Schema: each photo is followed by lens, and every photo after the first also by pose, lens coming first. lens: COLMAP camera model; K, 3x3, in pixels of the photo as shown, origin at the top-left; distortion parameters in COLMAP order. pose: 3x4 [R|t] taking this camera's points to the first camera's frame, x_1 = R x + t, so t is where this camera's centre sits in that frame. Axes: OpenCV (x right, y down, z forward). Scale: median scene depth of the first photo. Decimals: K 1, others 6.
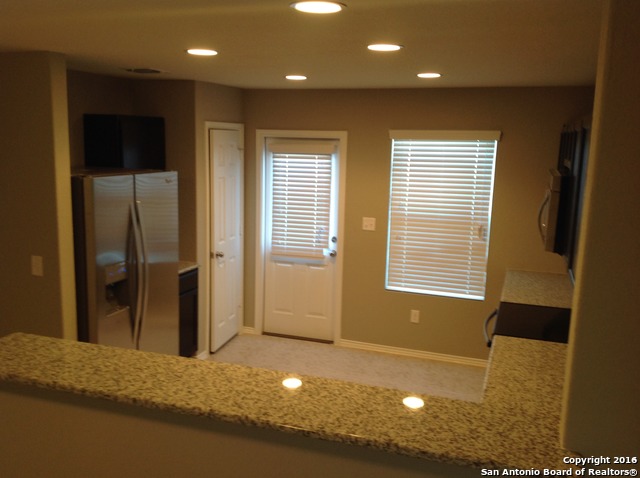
lens RADIAL K [[628.9, 0, 318.8], [0, 628.9, 239.8], [0, 0, 1]] dist [0.063125, 0.000000]
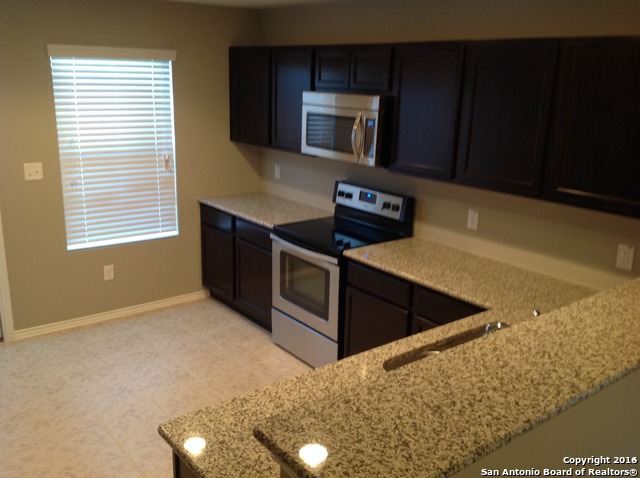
lens RADIAL K [[628.9, 0, 316.9], [0, 628.9, 240.5], [0, 0, 1]] dist [0.063125, 0.000000]
pose [[0.504119, -0.227075, 0.833247, -0.423906], [0.121717, 0.973866, 0.191756, -0.052156], [-0.855014, 0.004753, 0.518583, 0.330690]]
